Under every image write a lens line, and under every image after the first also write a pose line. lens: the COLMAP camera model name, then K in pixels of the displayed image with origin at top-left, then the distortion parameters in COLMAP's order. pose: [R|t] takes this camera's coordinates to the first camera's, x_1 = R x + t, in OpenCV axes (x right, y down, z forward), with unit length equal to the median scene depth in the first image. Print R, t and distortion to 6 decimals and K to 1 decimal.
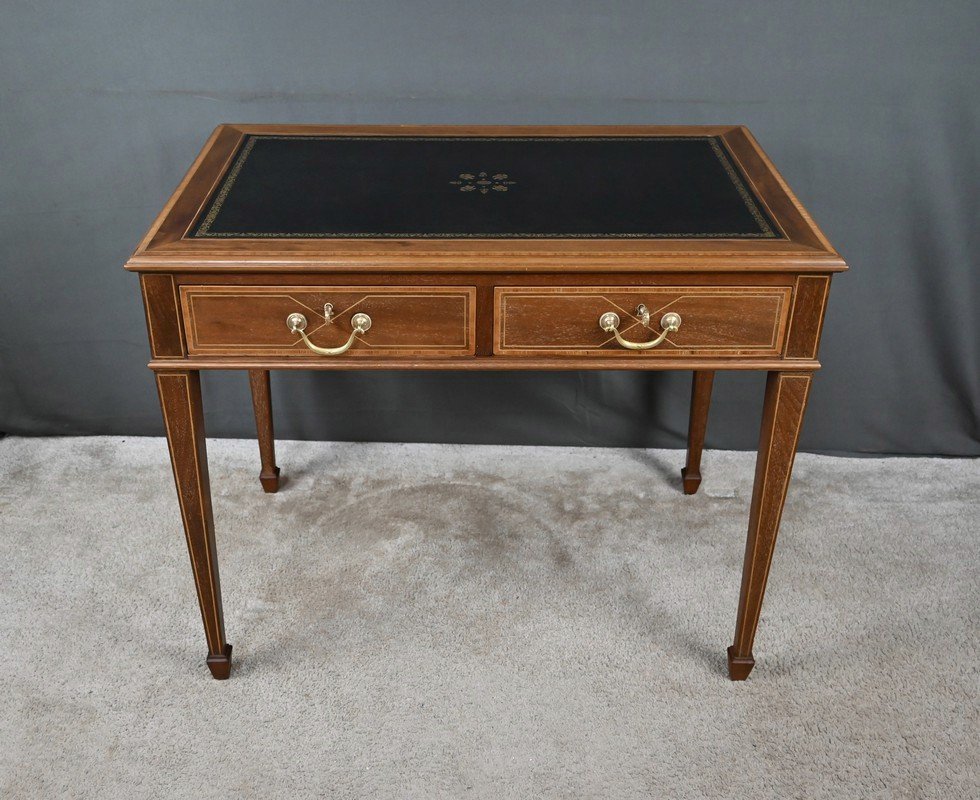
lens RADIAL K [[1013.6, 0, 493.1], [0, 1013.6, 334.7], [0, 0, 1]] dist [-0.000234, 0.000000]
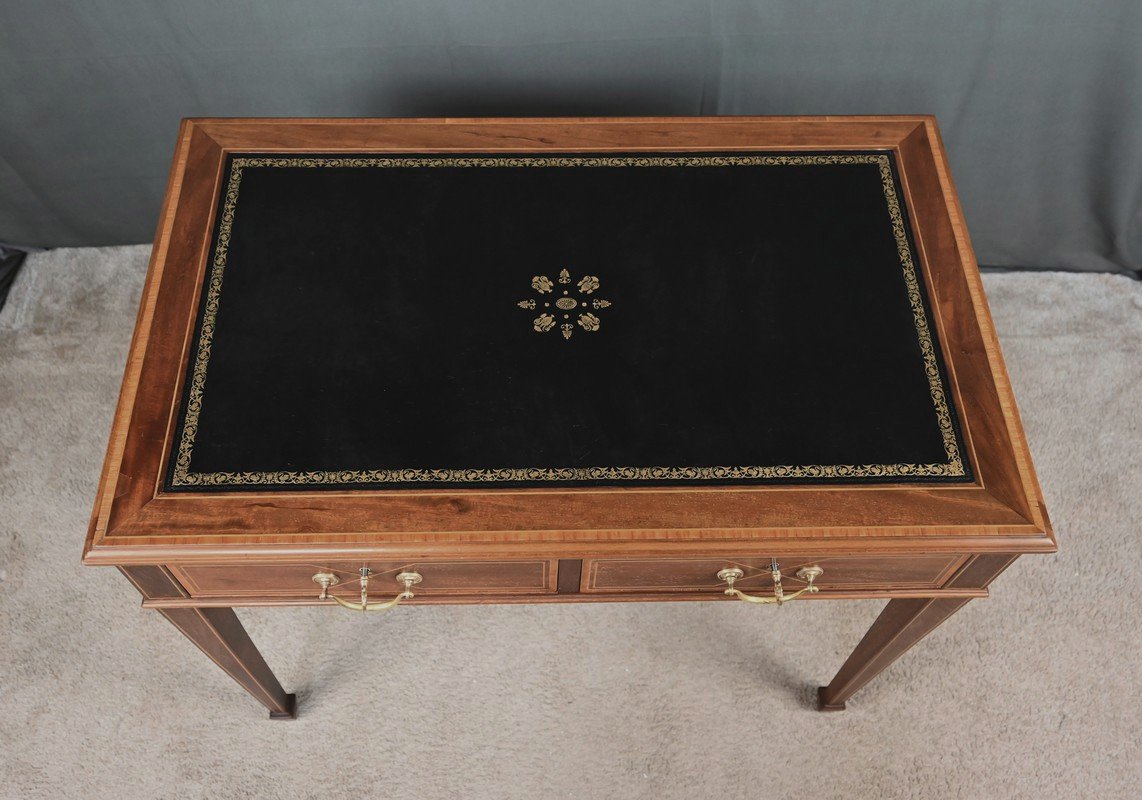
lens RADIAL K [[929.3, 0, 601.6], [0, 929.3, 391.1], [0, 0, 1]] dist [0.001715, 0.000336]
pose [[0.999862, -0.015208, 0.006687, 0.012312], [0.009516, 0.854225, 0.519816, -0.505830], [-0.013618, -0.519681, 0.854252, 0.462284]]
